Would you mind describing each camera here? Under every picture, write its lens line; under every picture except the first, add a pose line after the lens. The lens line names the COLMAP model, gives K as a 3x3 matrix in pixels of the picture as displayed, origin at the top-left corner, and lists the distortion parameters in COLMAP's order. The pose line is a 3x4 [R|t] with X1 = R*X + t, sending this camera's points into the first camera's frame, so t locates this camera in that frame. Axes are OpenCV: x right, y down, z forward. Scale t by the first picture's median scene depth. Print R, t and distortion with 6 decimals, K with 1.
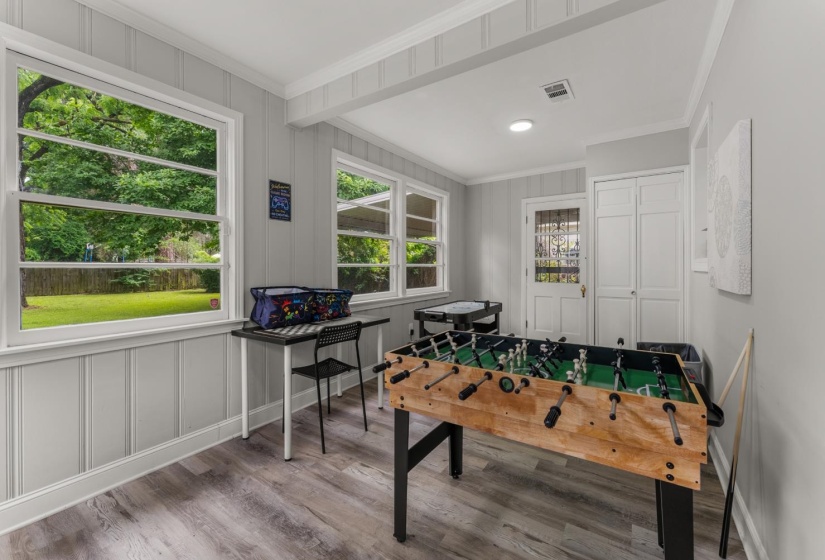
lens RADIAL K [[331.3, 0, 414.1], [0, 331.3, 264.4], [0, 0, 1]] dist [-0.000004, 0.000012]
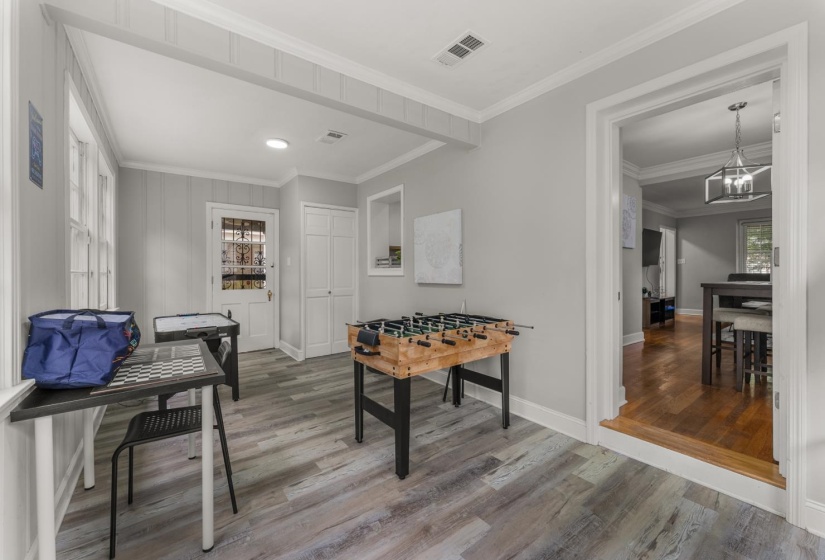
lens RADIAL K [[341.2, 0, 402.3], [0, 341.2, 271.7], [0, 0, 1]] dist [-0.000083, -0.000129]
pose [[0.347092, 0.000513, 0.937831, -0.592381], [0.002817, 0.999995, -0.001590, 0.004143], [-0.937827, 0.003193, 0.347089, 0.235745]]
